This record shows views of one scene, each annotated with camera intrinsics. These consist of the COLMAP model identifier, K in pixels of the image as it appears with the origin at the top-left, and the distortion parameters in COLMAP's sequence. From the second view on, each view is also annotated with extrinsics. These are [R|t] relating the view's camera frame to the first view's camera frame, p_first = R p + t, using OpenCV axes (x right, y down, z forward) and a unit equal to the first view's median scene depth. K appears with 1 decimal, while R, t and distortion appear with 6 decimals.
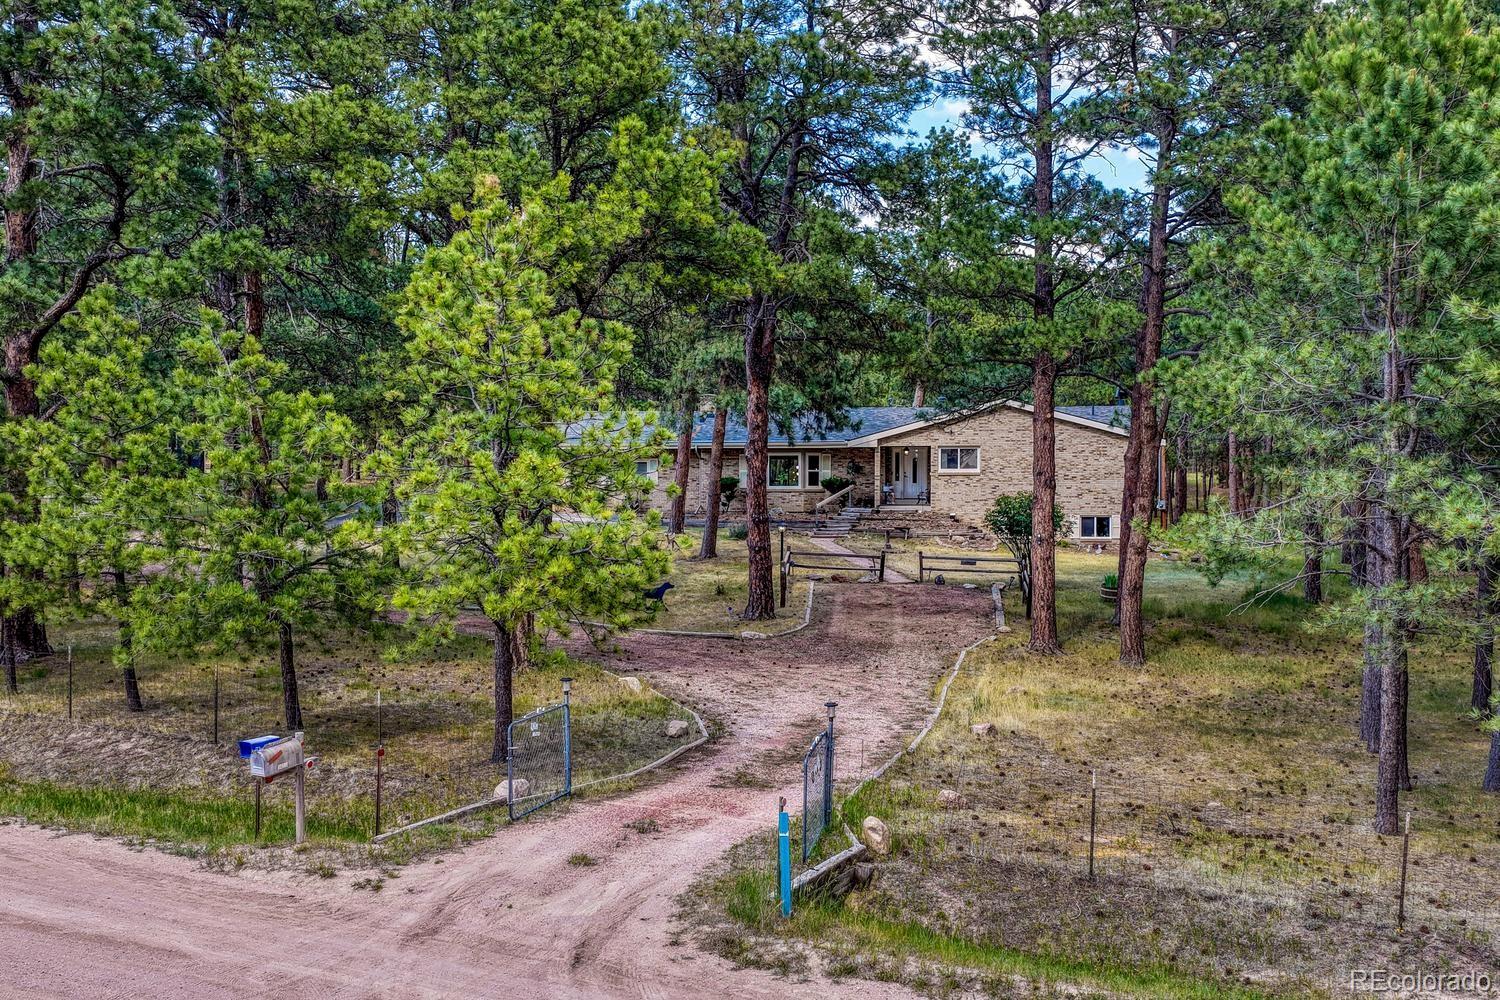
lens RADIAL K [[1653.5, 0, 746.6], [0, 1653.5, 498.9], [0, 0, 1]] dist [0.051902, 0.000000]
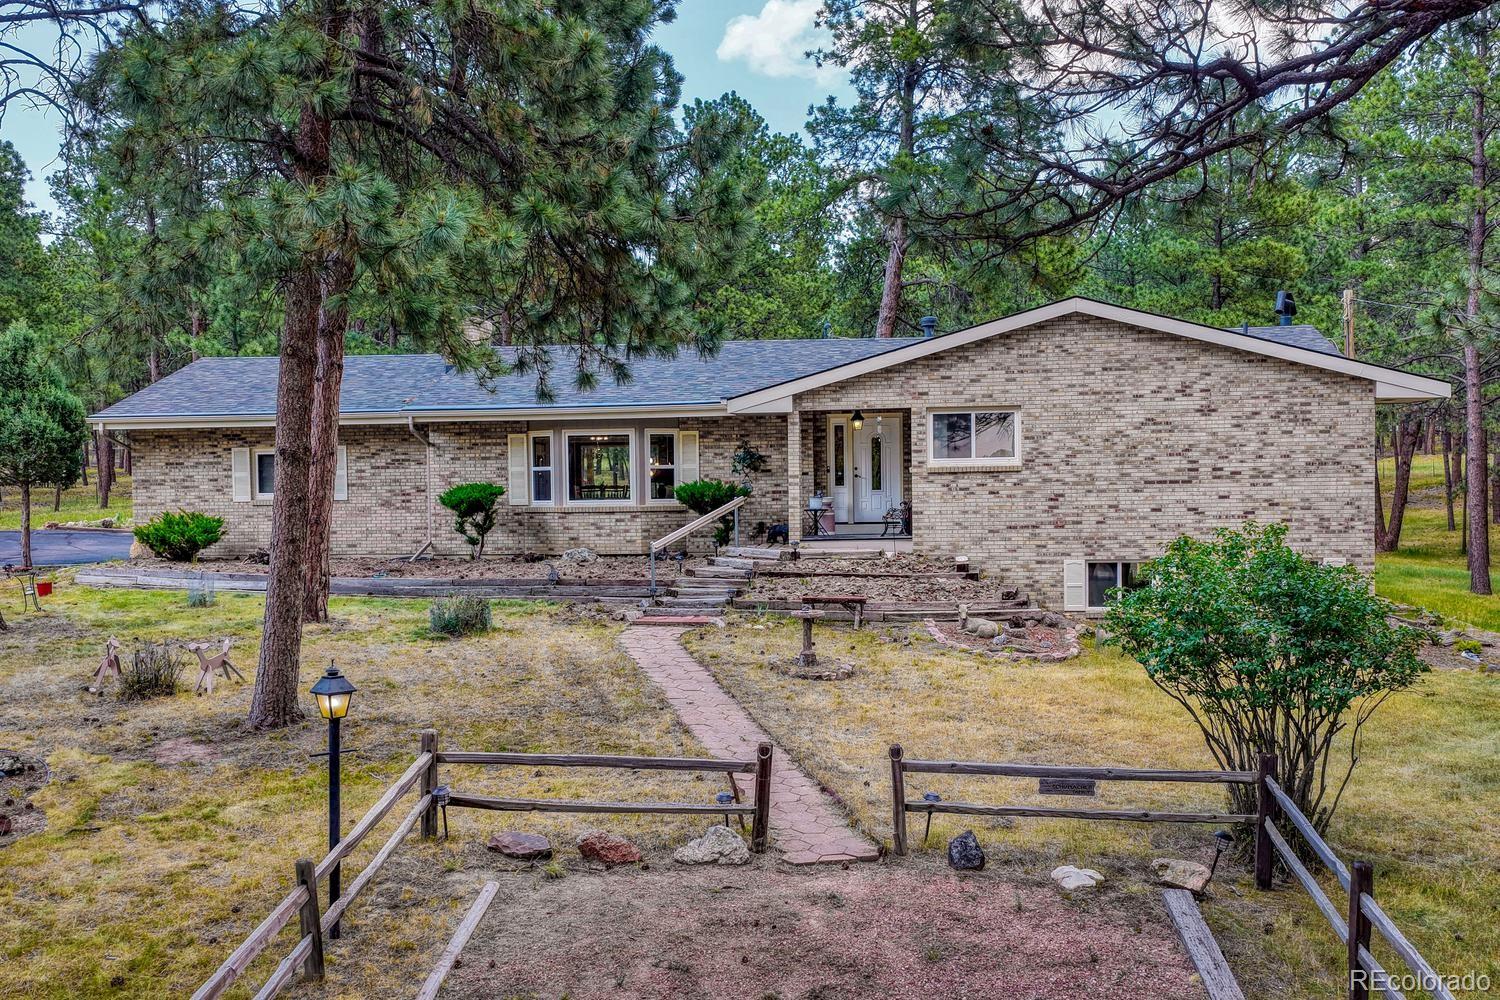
lens RADIAL K [[1653.5, 0, 752.1], [0, 1653.5, 500.4], [0, 0, 1]] dist [0.051902, 0.000000]
pose [[0.999622, -0.015172, 0.022918, 0.057227], [0.015100, 0.999880, 0.003324, -0.008871], [-0.022966, -0.002977, 0.999732, 0.549348]]
